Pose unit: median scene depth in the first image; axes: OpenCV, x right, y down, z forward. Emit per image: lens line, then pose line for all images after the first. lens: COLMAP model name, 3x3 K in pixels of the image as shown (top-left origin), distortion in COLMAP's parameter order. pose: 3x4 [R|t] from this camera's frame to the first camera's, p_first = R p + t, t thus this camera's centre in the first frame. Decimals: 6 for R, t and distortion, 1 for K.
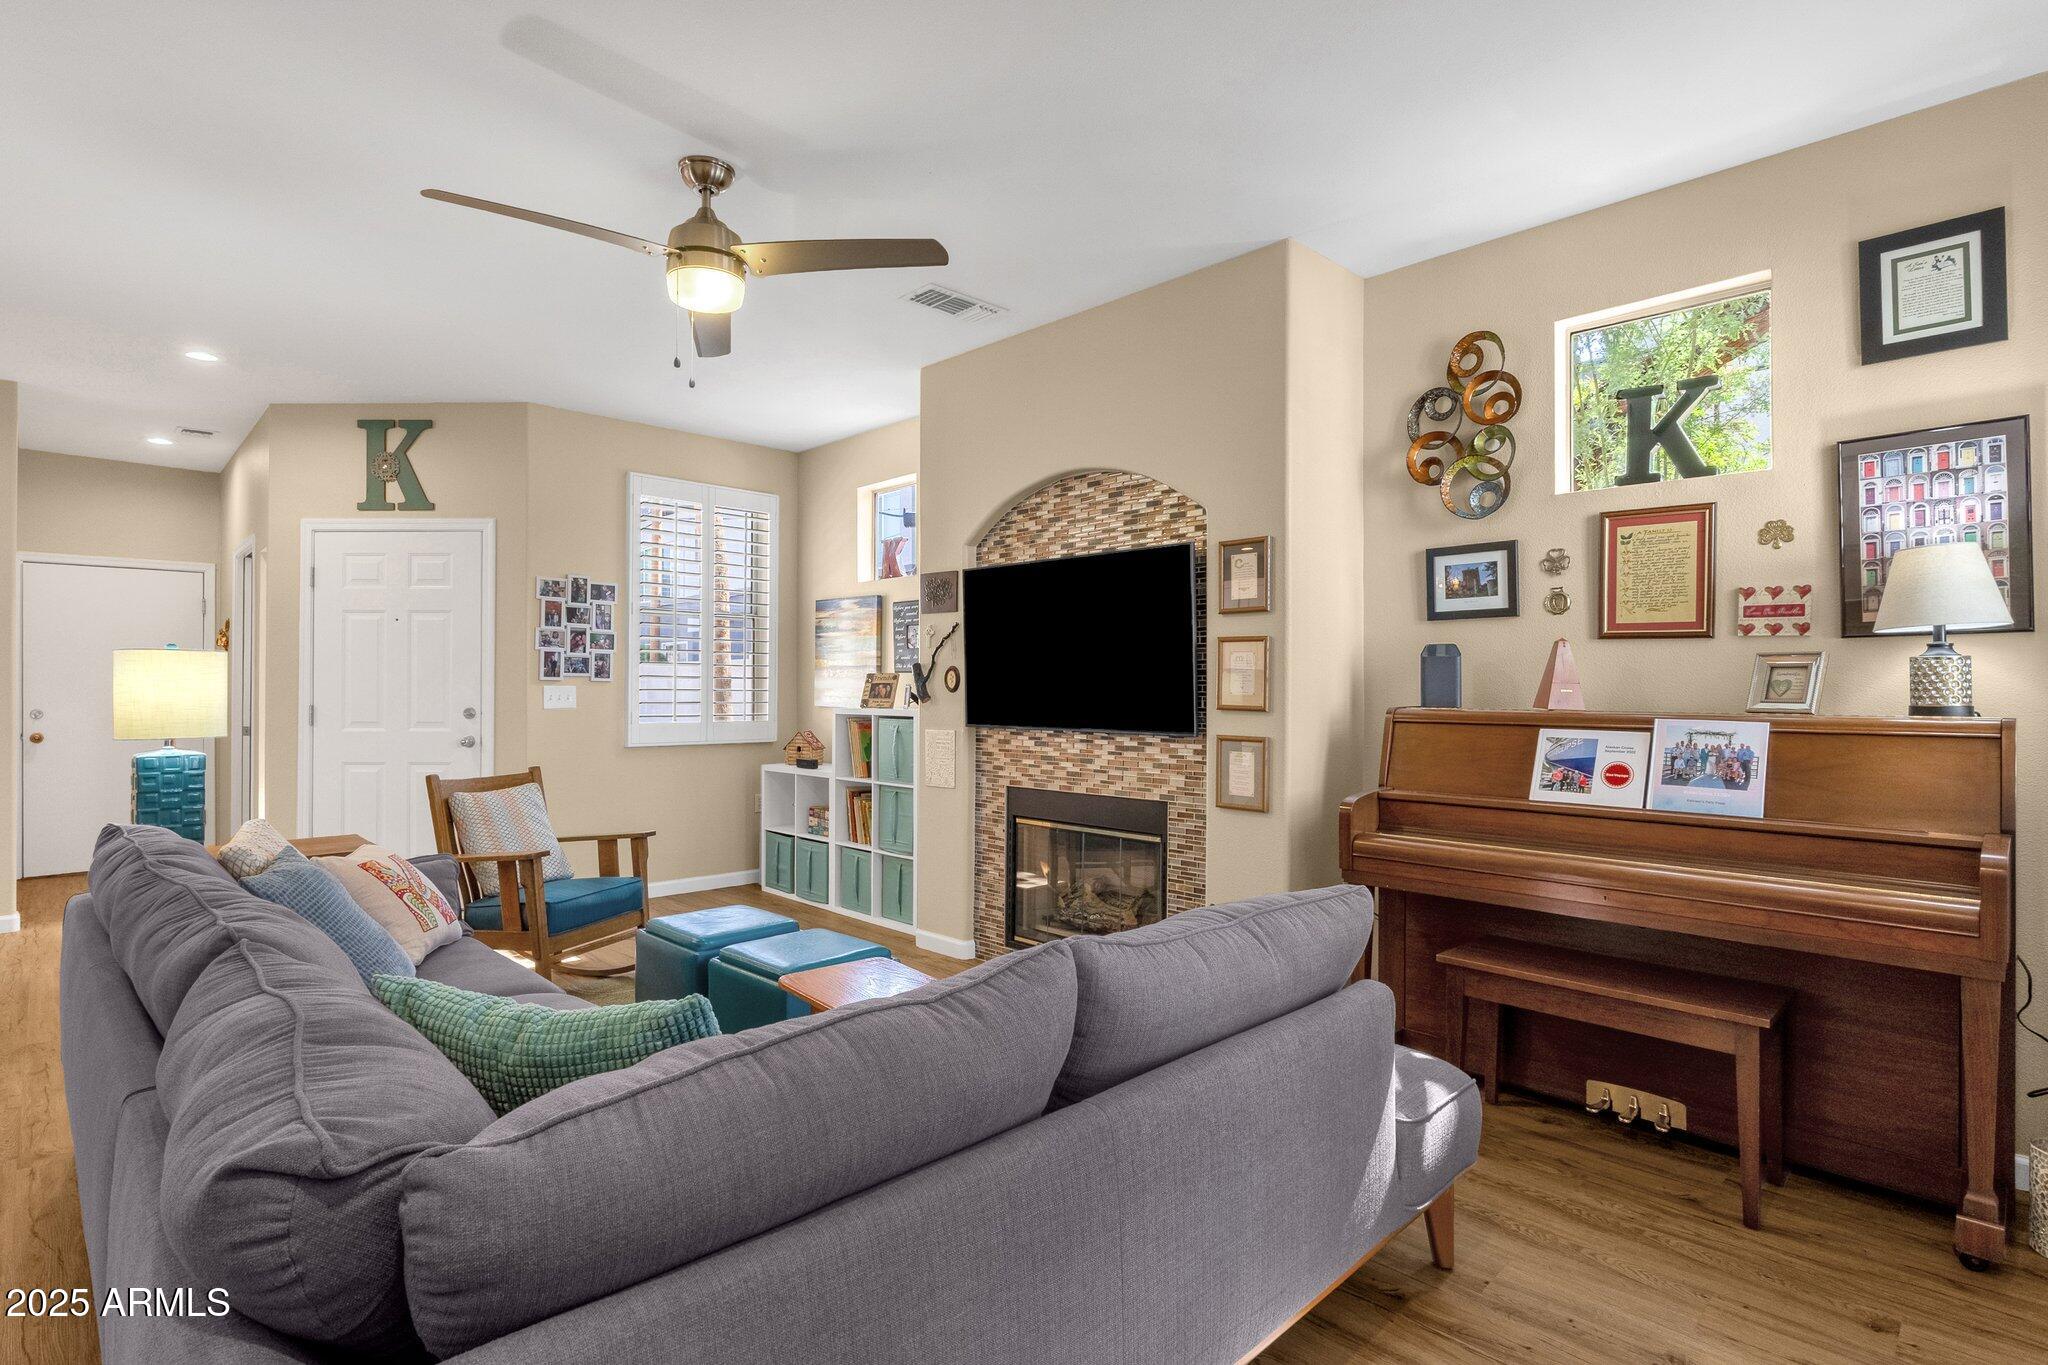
lens RADIAL K [[1005.1, 0, 1016.4], [0, 1005.1, 669.8], [0, 0, 1]] dist [0.010322, -0.004443]
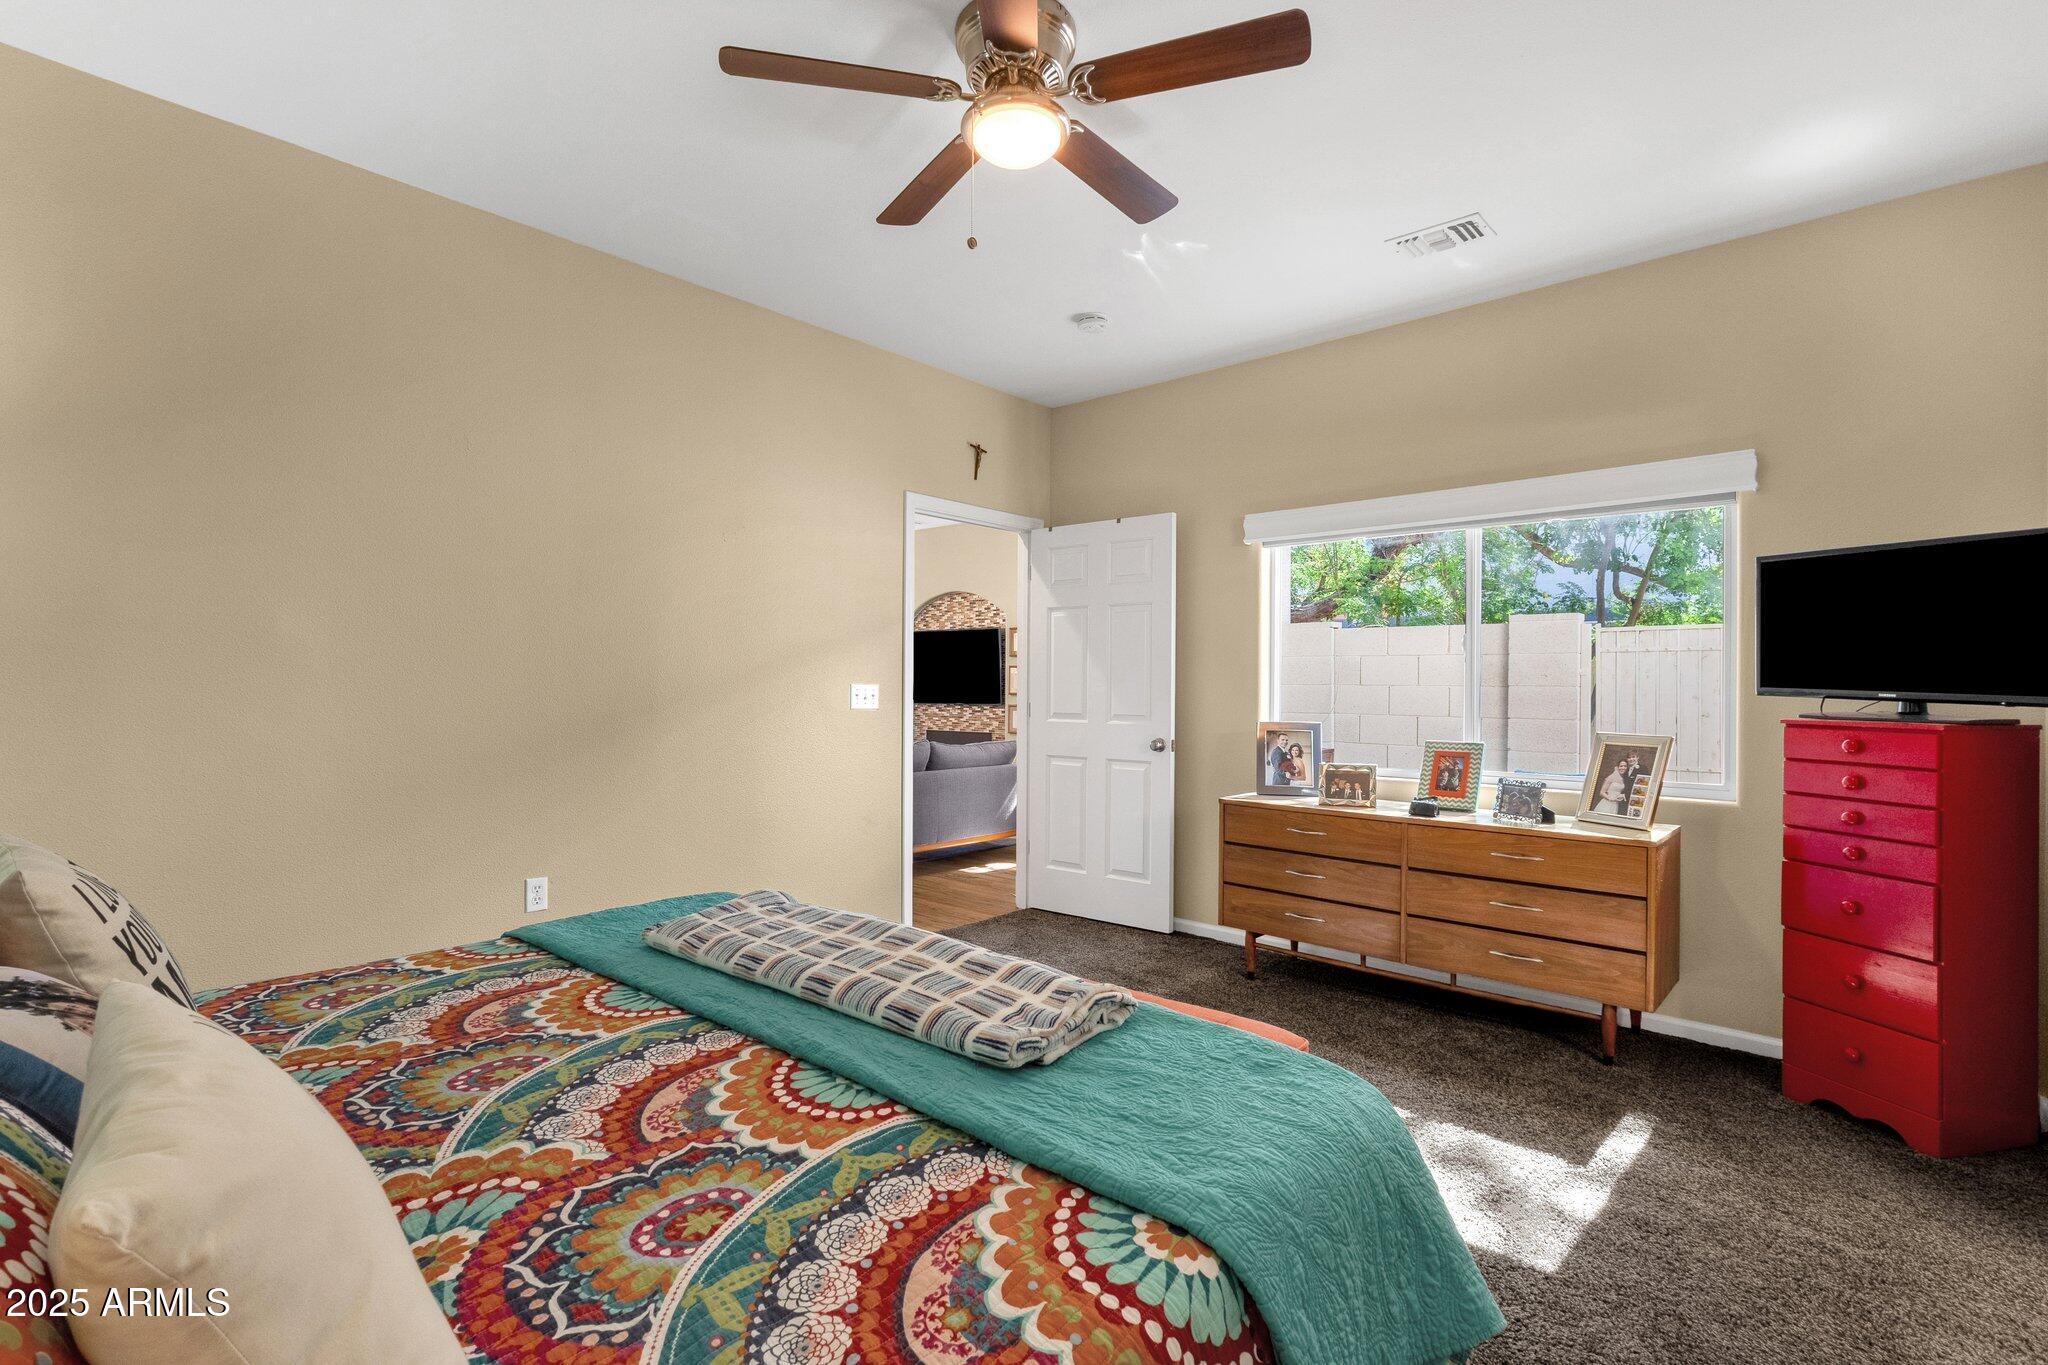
lens RADIAL K [[959.9, 0, 1029.6], [0, 959.9, 679.7], [0, 0, 1]] dist [0.011198, -0.001135]
pose [[0.996270, -0.002164, 0.086266, 0.038784], [0.000871, 0.999887, 0.015030, -0.030413], [-0.086289, -0.014899, 0.996159, -1.262869]]
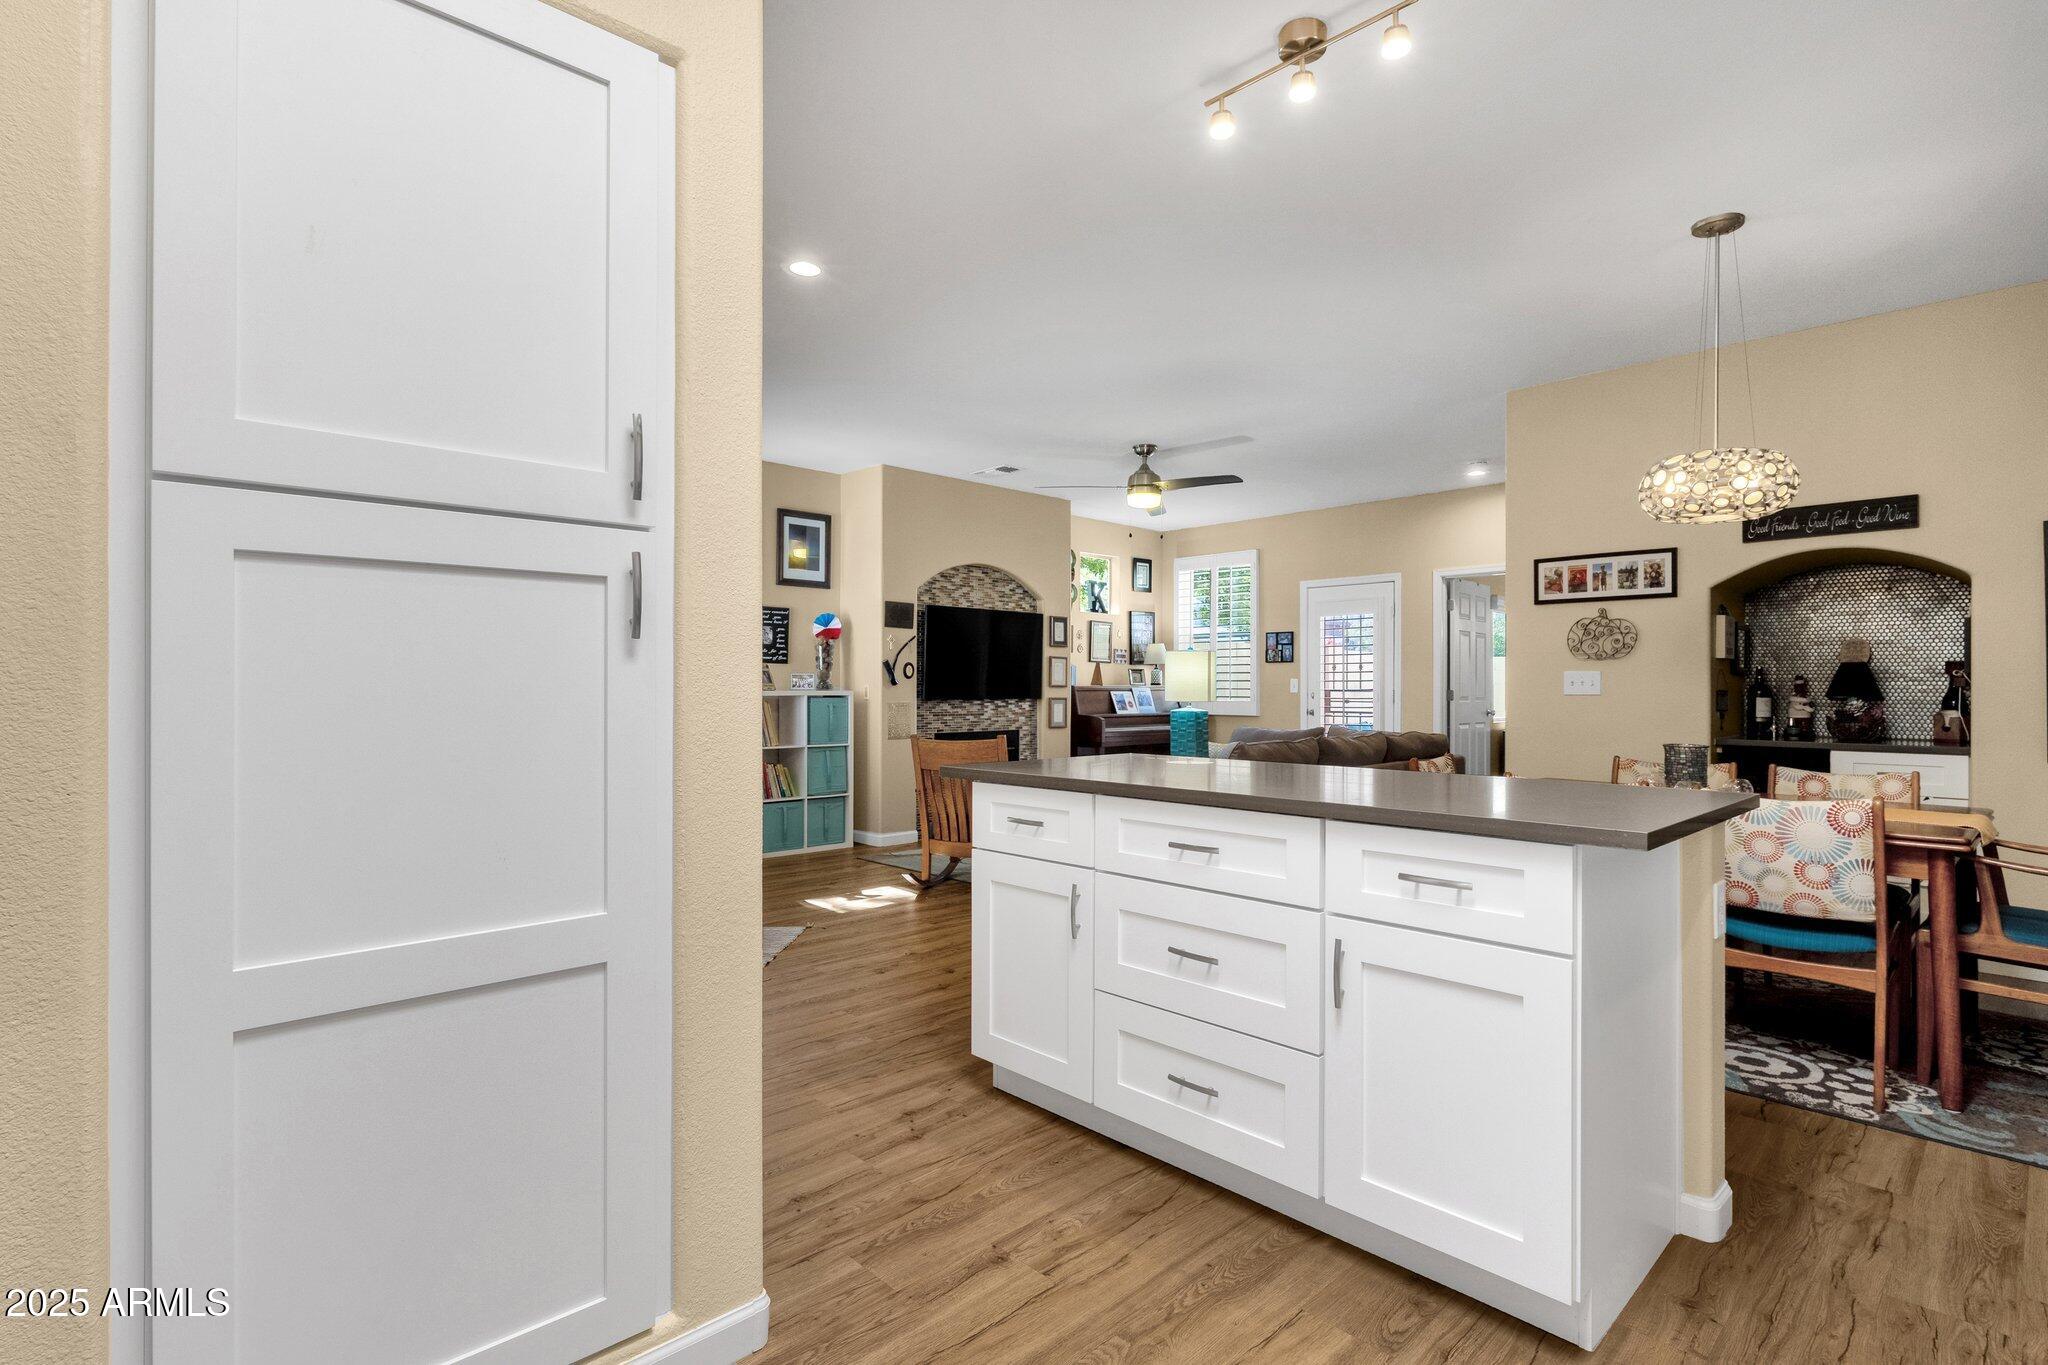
lens RADIAL K [[1005.1, 0, 1014.7], [0, 1005.1, 685.2], [0, 0, 1]] dist [0.010322, -0.004443]
pose [[0.012622, 0.003302, 0.999915, -1.940703], [-0.017308, 0.999845, -0.003083, 0.039992], [-0.999771, -0.017268, 0.012677, 0.944569]]
